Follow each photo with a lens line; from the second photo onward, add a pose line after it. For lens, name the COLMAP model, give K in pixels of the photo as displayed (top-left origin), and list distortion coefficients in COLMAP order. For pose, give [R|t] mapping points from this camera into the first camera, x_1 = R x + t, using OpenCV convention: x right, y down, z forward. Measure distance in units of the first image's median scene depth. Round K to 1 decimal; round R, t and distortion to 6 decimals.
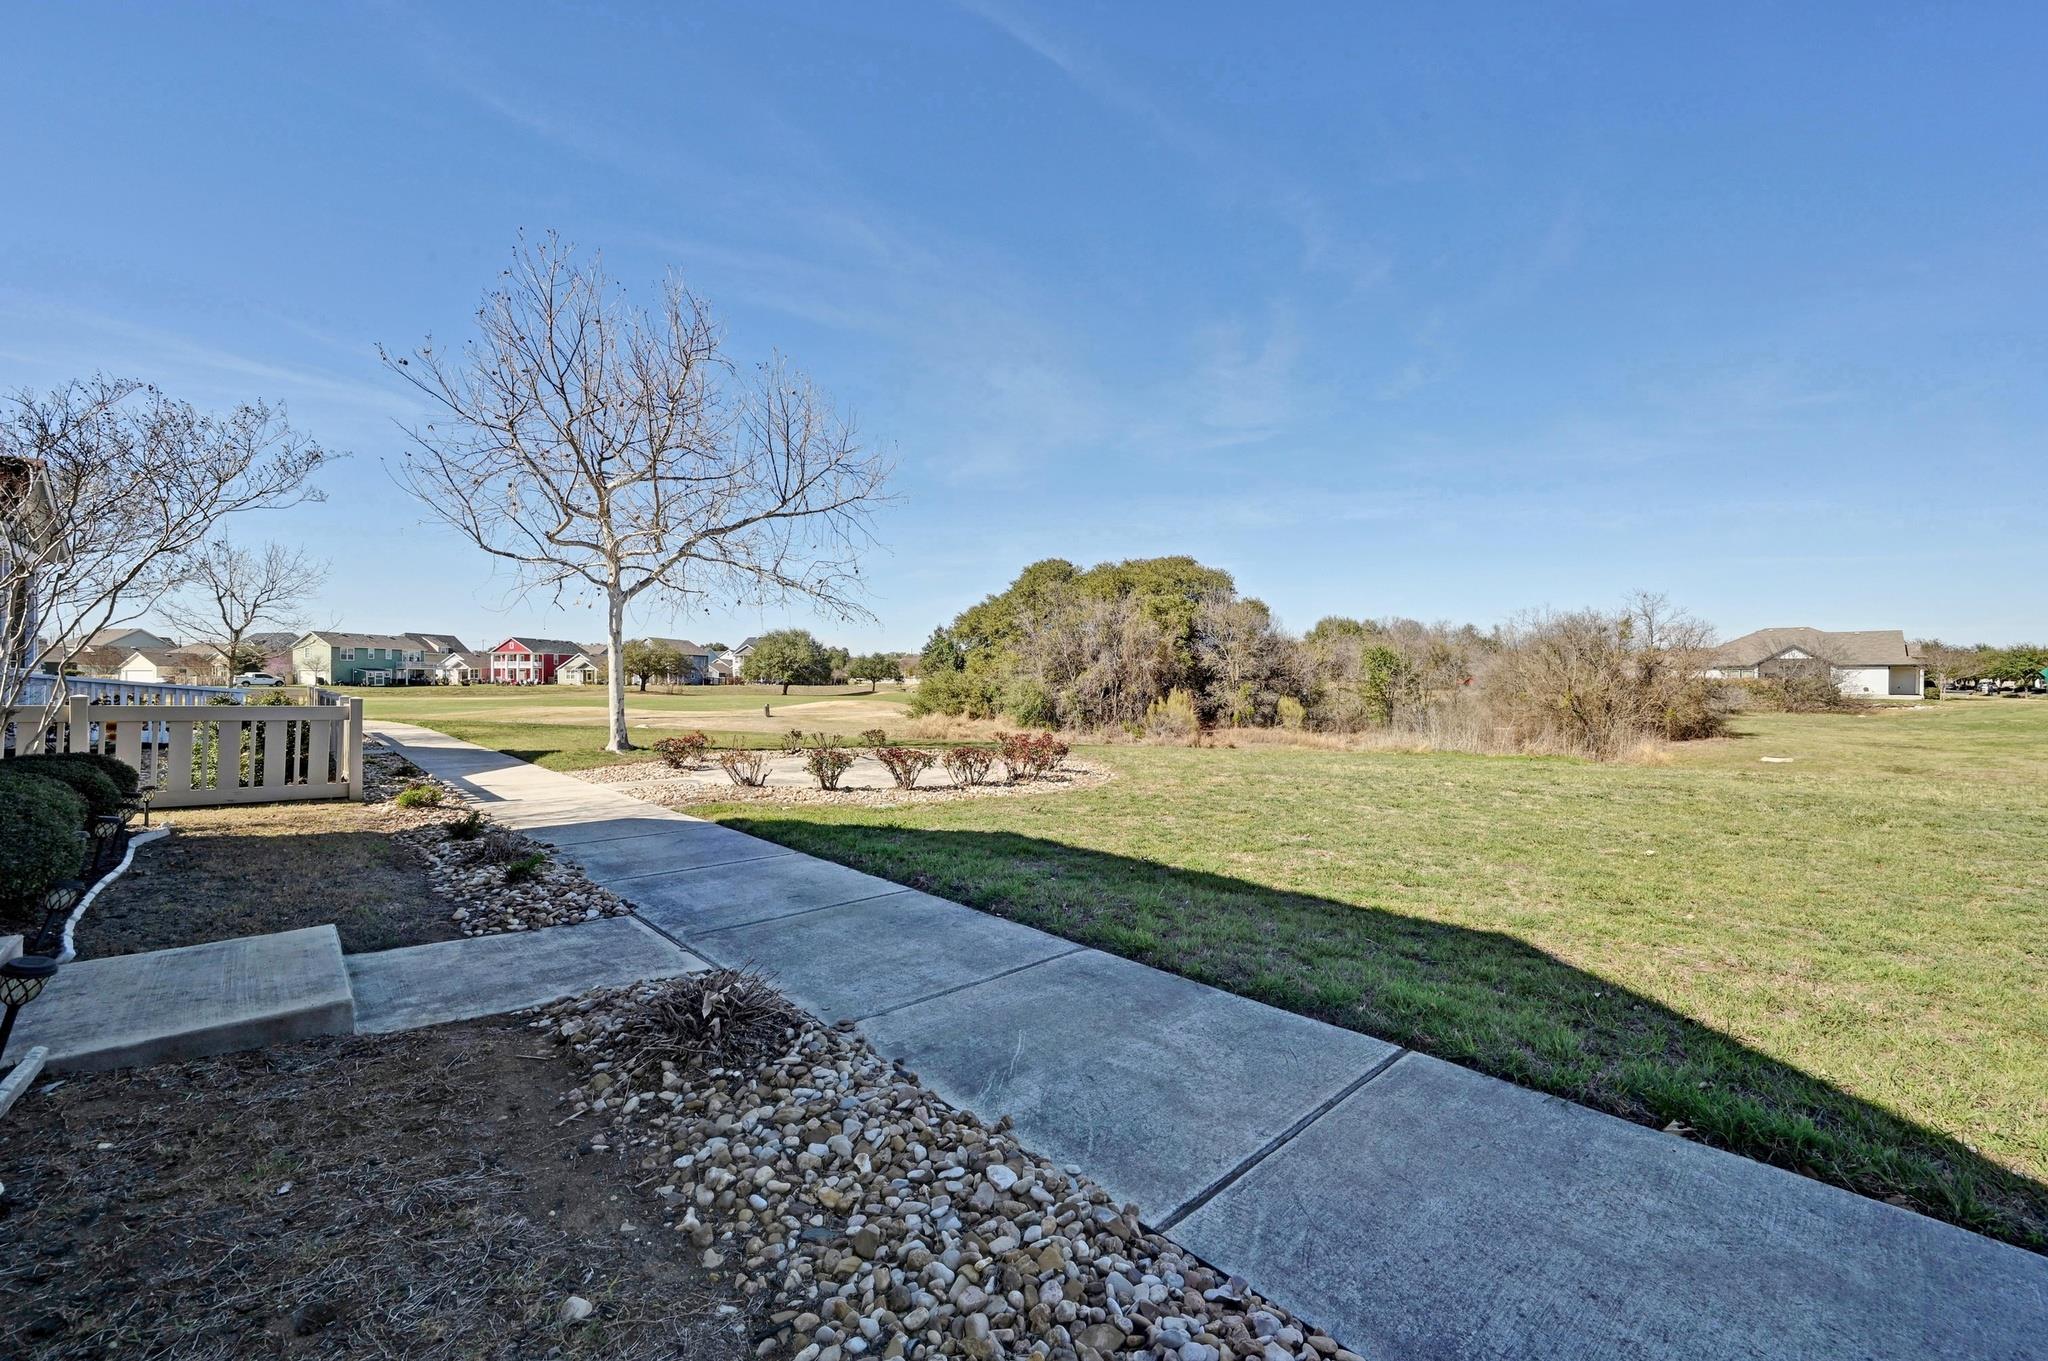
lens RADIAL K [[815.2, 0, 1024.8], [0, 815.2, 683.9], [0, 0, 1]] dist [-0.000472, 0.000218]
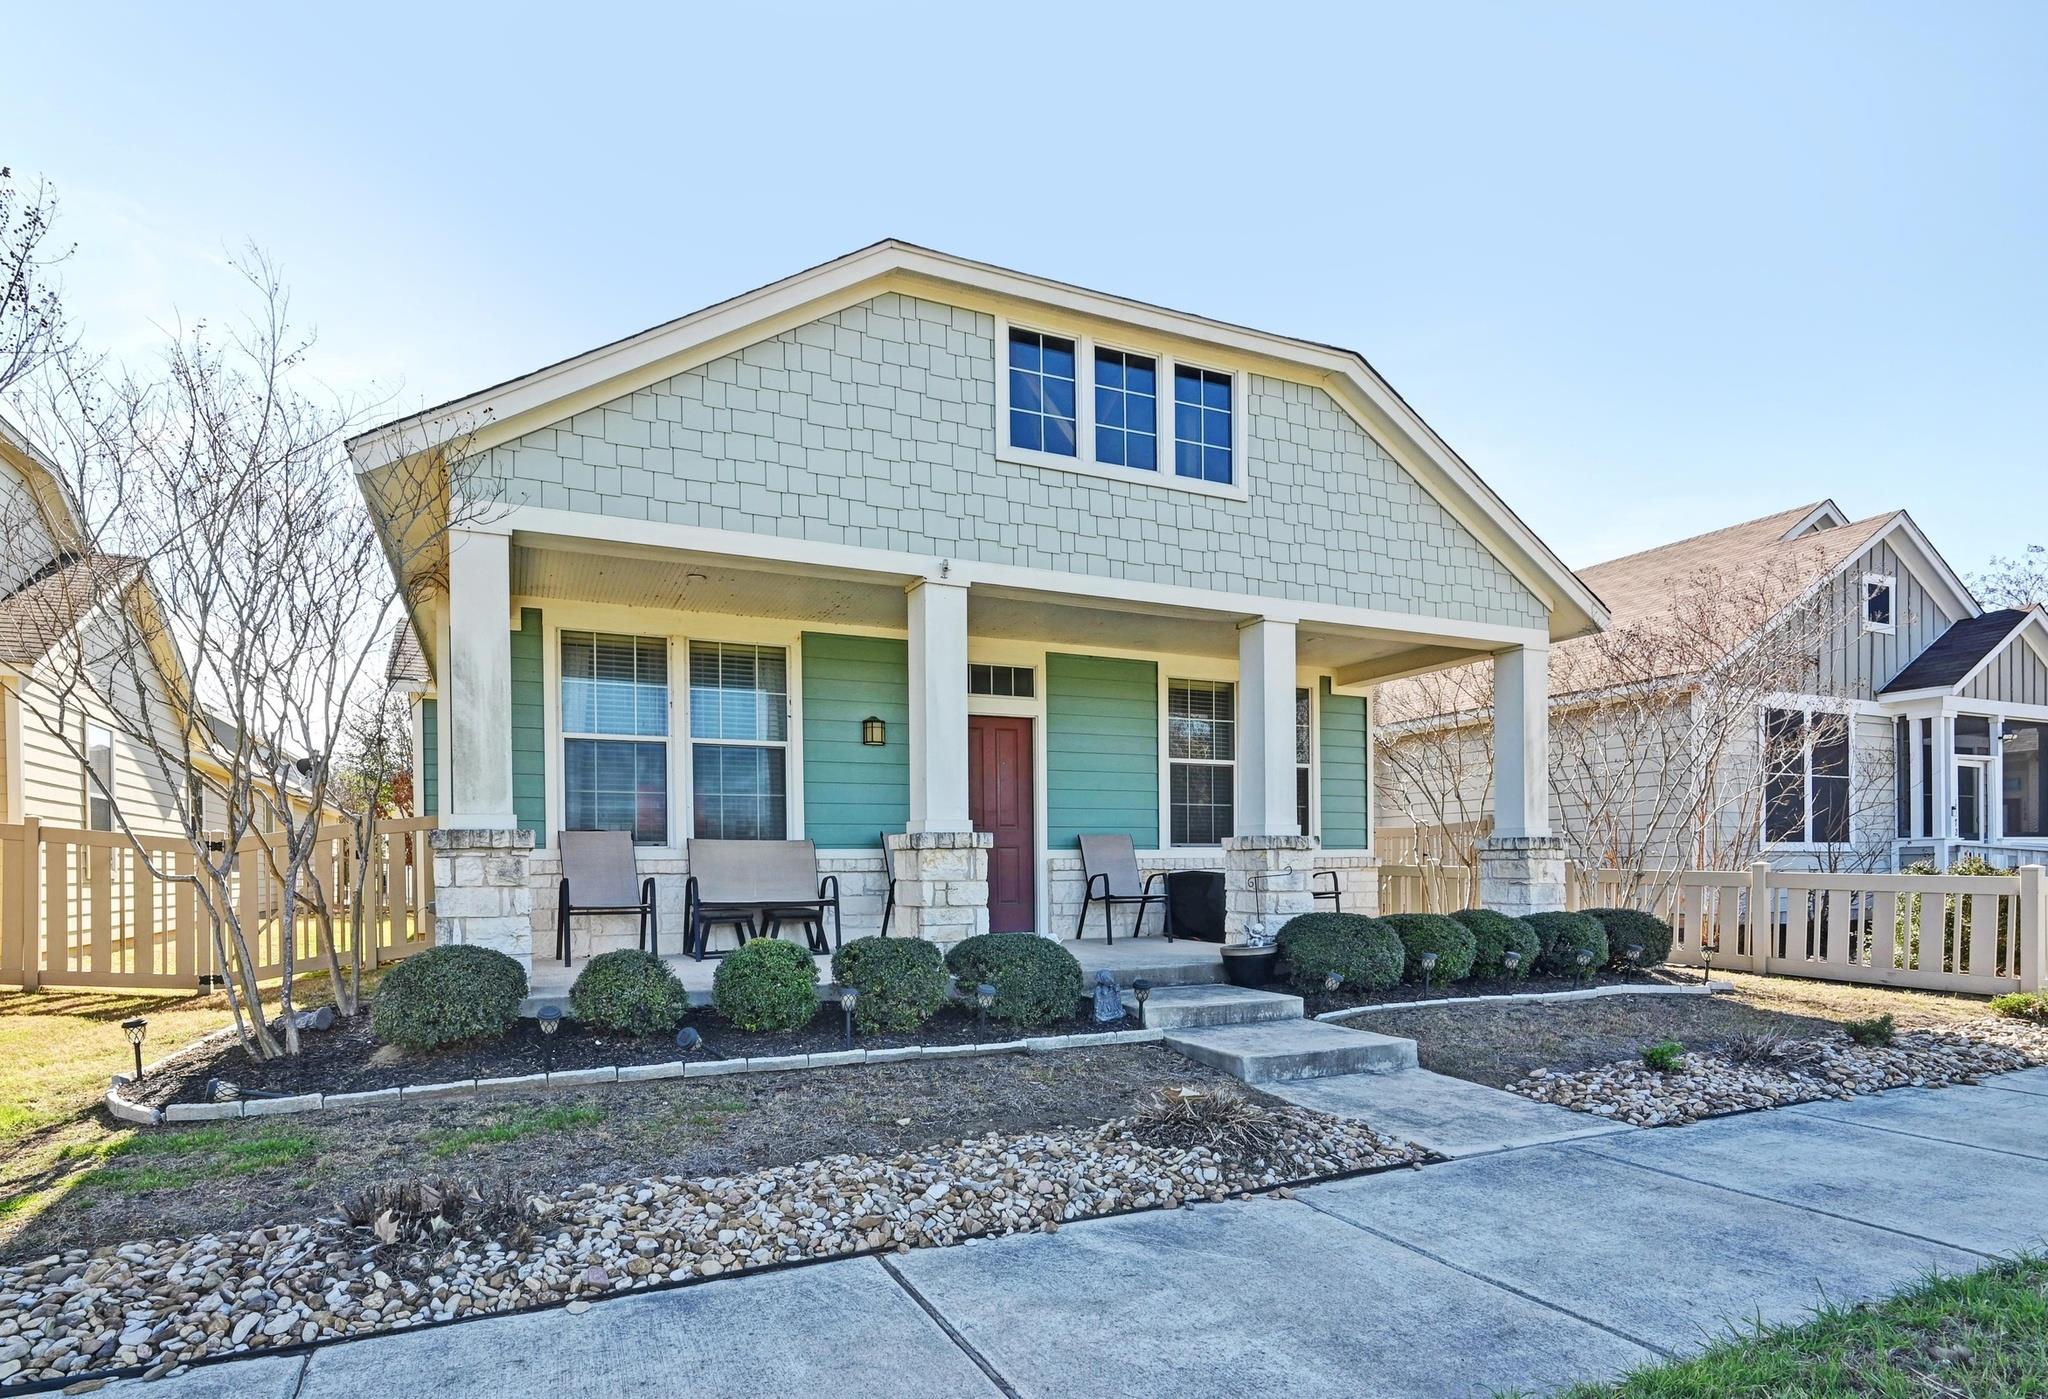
lens RADIAL K [[1062.0, 0, 974.5], [0, 1062.0, 870.5], [0, 0, 1]] dist [-0.001192, -0.000133]
pose [[-0.328829, 0.000675, -0.944389, 0.895577], [0.007140, 0.999973, -0.001772, 0.032708], [0.944362, -0.007326, -0.328825, 0.894899]]
